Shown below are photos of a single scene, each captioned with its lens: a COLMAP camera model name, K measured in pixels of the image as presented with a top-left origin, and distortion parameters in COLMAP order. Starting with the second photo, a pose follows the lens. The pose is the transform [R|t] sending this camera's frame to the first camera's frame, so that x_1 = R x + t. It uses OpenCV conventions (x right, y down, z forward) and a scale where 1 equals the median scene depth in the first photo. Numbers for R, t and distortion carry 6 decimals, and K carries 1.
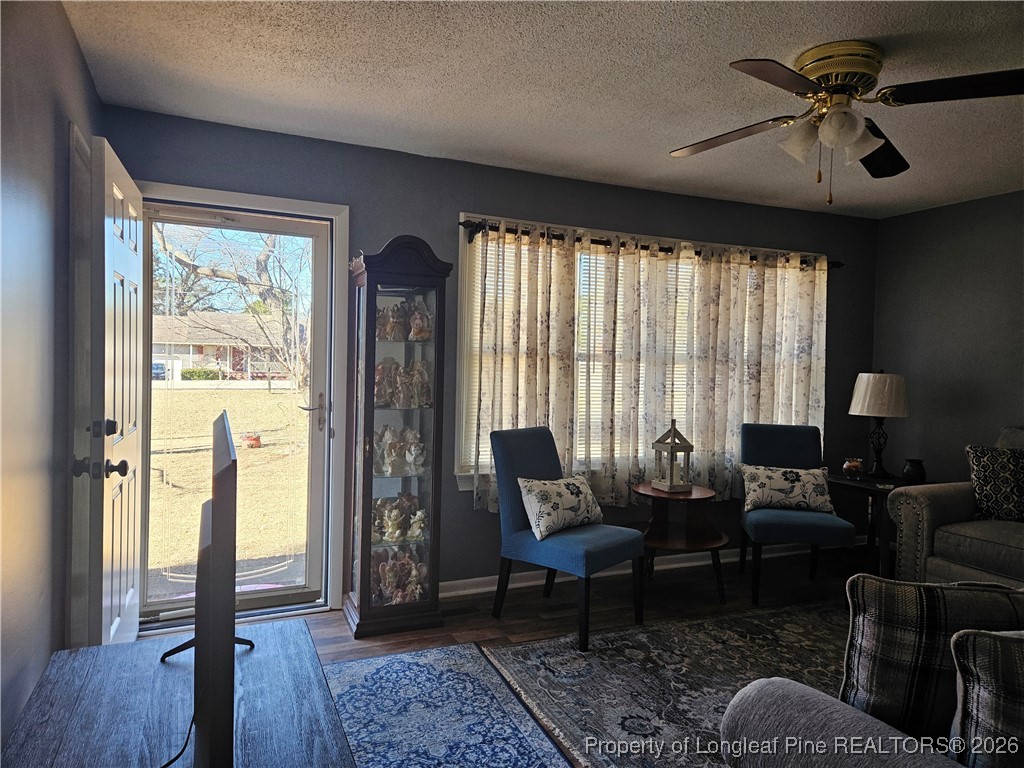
lens RADIAL K [[659.8, 0, 511.7], [0, 659.8, 389.1], [0, 0, 1]] dist [0.081157, -0.072685]
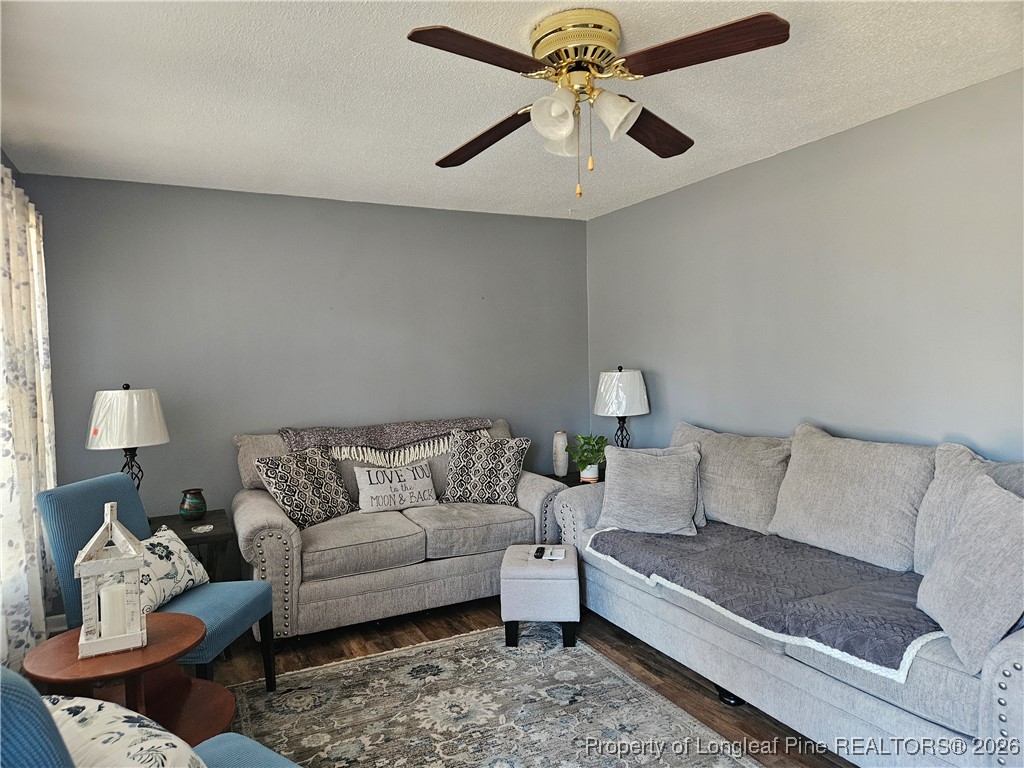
lens RADIAL K [[679.7, 0, 509.6], [0, 679.7, 382.7], [0, 0, 1]] dist [0.085568, -0.074763]
pose [[-0.044334, -0.055716, 0.997462, -0.291541], [0.069588, 0.995846, 0.058718, -0.055496], [-0.996590, 0.072015, -0.040272, 0.724579]]
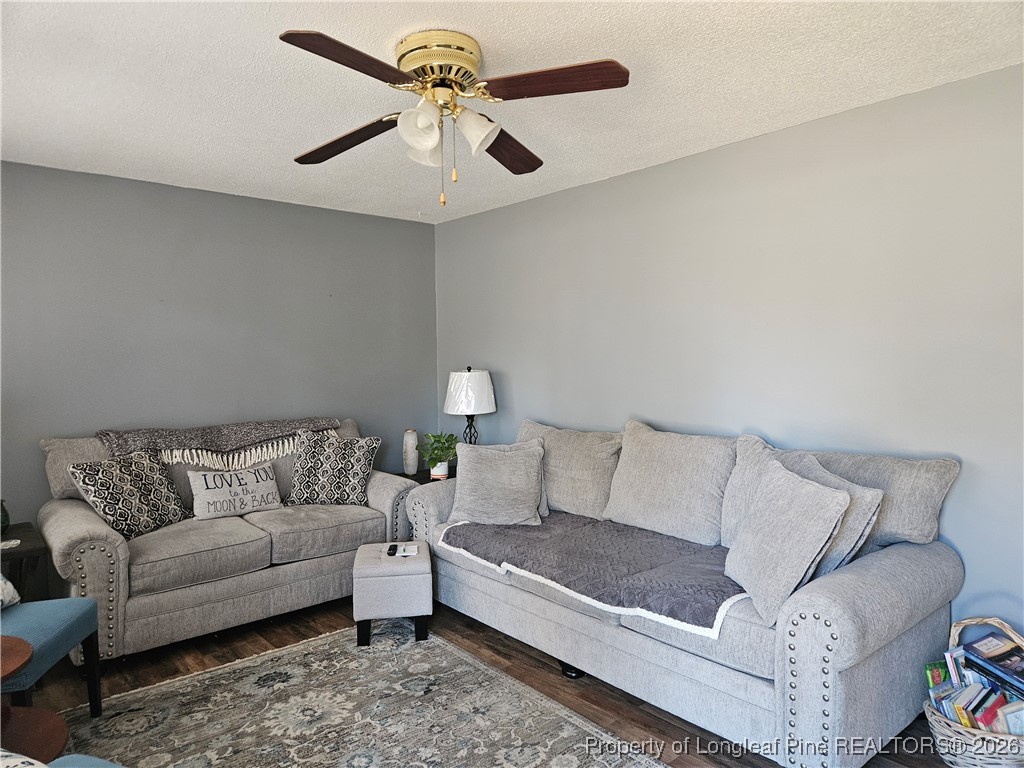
lens RADIAL K [[679.4, 0, 515.3], [0, 679.4, 370.9], [0, 0, 1]] dist [0.081859, -0.066769]
pose [[-0.287985, -0.039331, 0.956827, -0.318438], [0.047834, 0.997318, 0.055392, -0.057335], [-0.956439, 0.061721, -0.285332, 0.755297]]
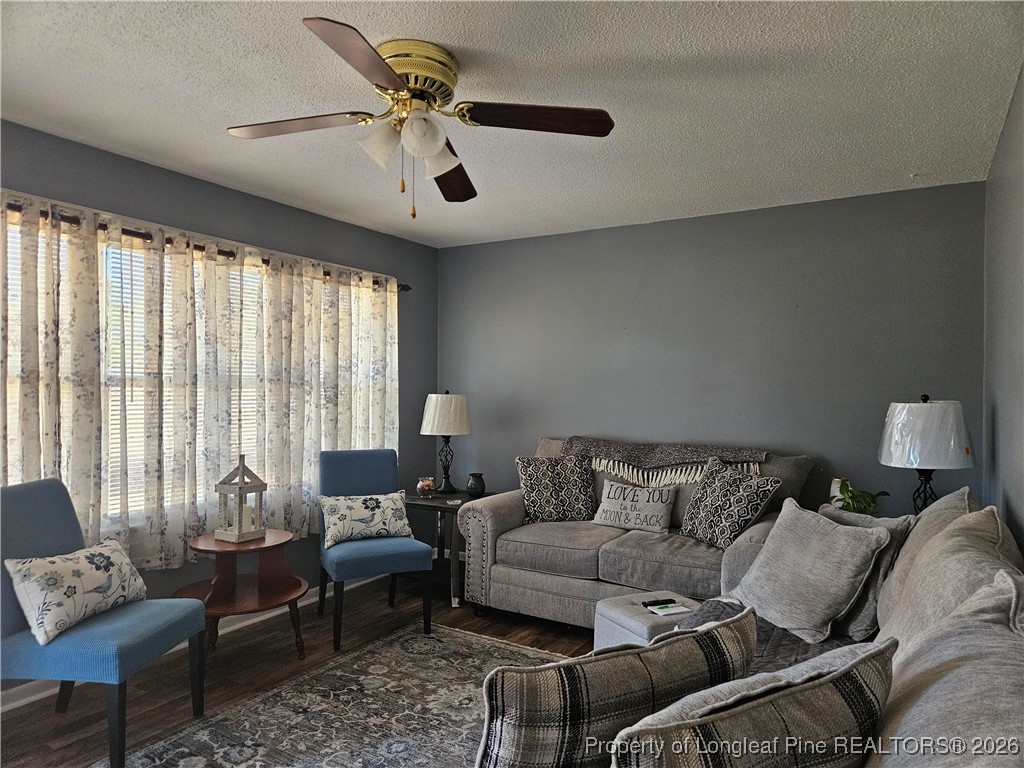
lens RADIAL K [[679.7, 0, 509.6], [0, 679.7, 382.7], [0, 0, 1]] dist [0.085568, -0.074763]
pose [[0.816640, -0.011888, 0.577025, 0.018776], [0.034286, 0.999021, -0.027941, -0.009092], [-0.576128, 0.042601, 0.816248, 0.086856]]
